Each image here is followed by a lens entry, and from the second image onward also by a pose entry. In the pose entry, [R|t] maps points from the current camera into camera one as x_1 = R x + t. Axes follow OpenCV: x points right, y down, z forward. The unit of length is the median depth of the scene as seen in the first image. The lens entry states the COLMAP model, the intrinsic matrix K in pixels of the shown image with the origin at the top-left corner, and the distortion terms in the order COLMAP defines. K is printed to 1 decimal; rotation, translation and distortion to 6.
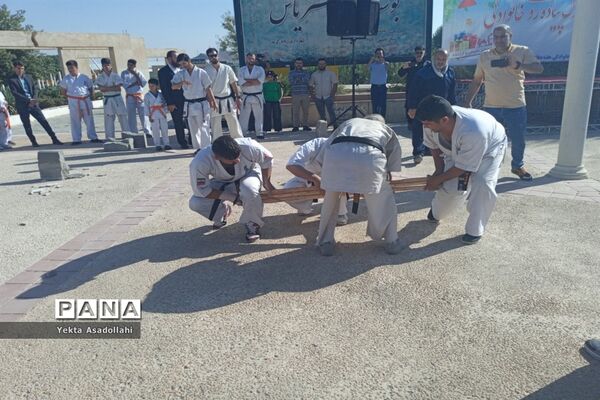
lens RADIAL K [[468.1, 0, 302.5], [0, 468.1, 210.8], [0, 0, 1]] dist [0.081009, -0.118987]
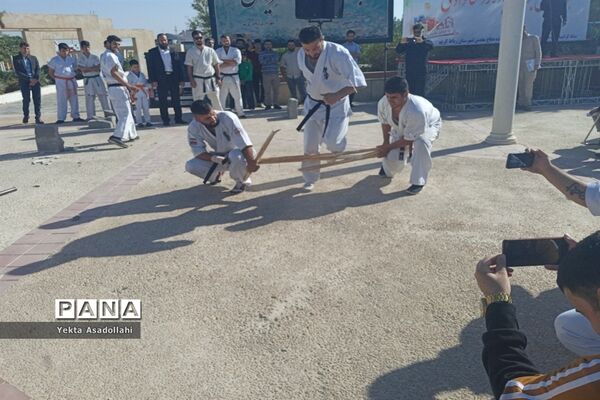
lens RADIAL K [[468.1, 0, 302.5], [0, 468.1, 210.8], [0, 0, 1]] dist [0.081009, -0.118987]
pose [[0.998218, -0.020980, 0.055866, -0.001831], [0.018916, 0.999128, 0.037230, 0.034056], [-0.056598, -0.036107, 0.997744, -0.120314]]
